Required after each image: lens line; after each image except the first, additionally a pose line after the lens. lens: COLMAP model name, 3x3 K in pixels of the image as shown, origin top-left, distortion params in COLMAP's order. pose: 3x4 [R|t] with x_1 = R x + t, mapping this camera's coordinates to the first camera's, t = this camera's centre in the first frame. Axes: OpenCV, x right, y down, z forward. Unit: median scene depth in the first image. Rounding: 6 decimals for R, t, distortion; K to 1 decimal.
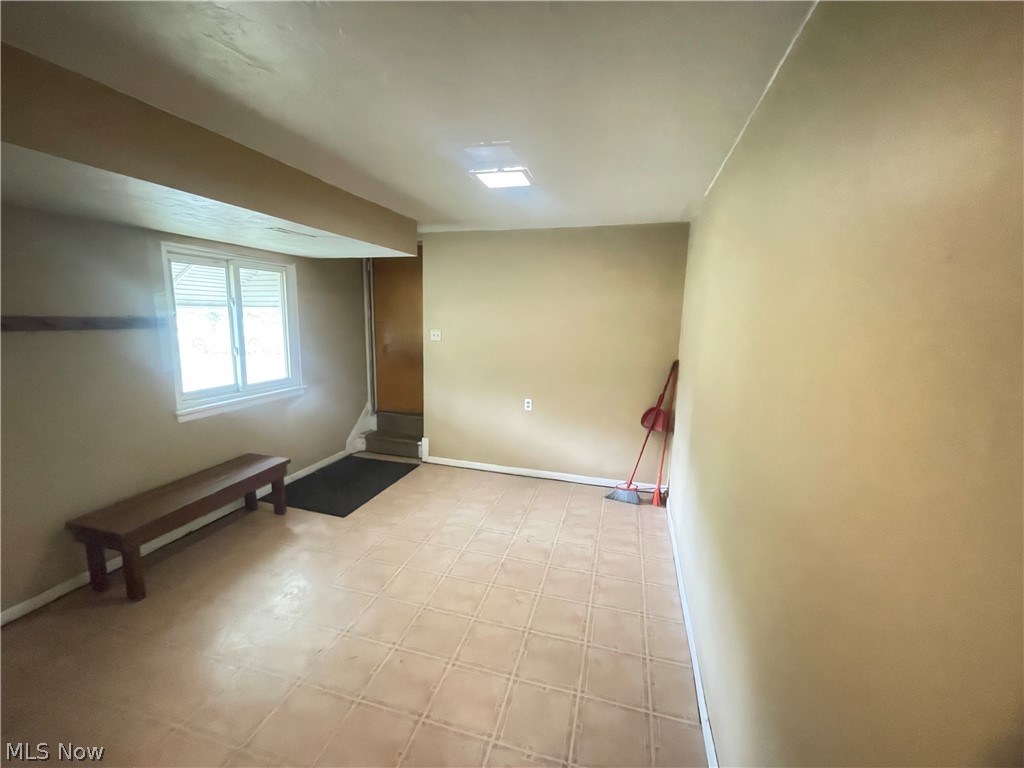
lens RADIAL K [[419.1, 0, 506.0], [0, 419.1, 378.4], [0, 0, 1]] dist [-0.001199, -0.000813]
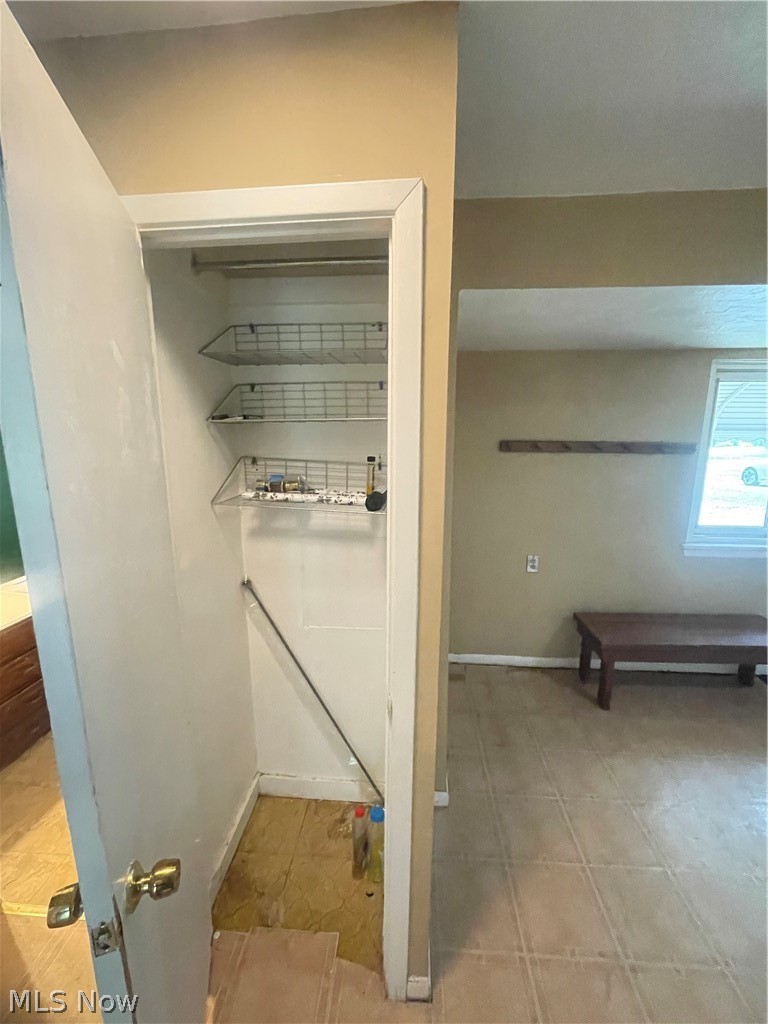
lens RADIAL K [[419.1, 0, 381.1], [0, 419.1, 512.6], [0, 0, 1]] dist [-0.001199, -0.000813]
pose [[0.211925, 0.158265, -0.964386, -0.043541], [-0.142717, 0.981233, 0.129668, -0.015855], [0.966809, 0.110154, 0.230534, 0.137646]]
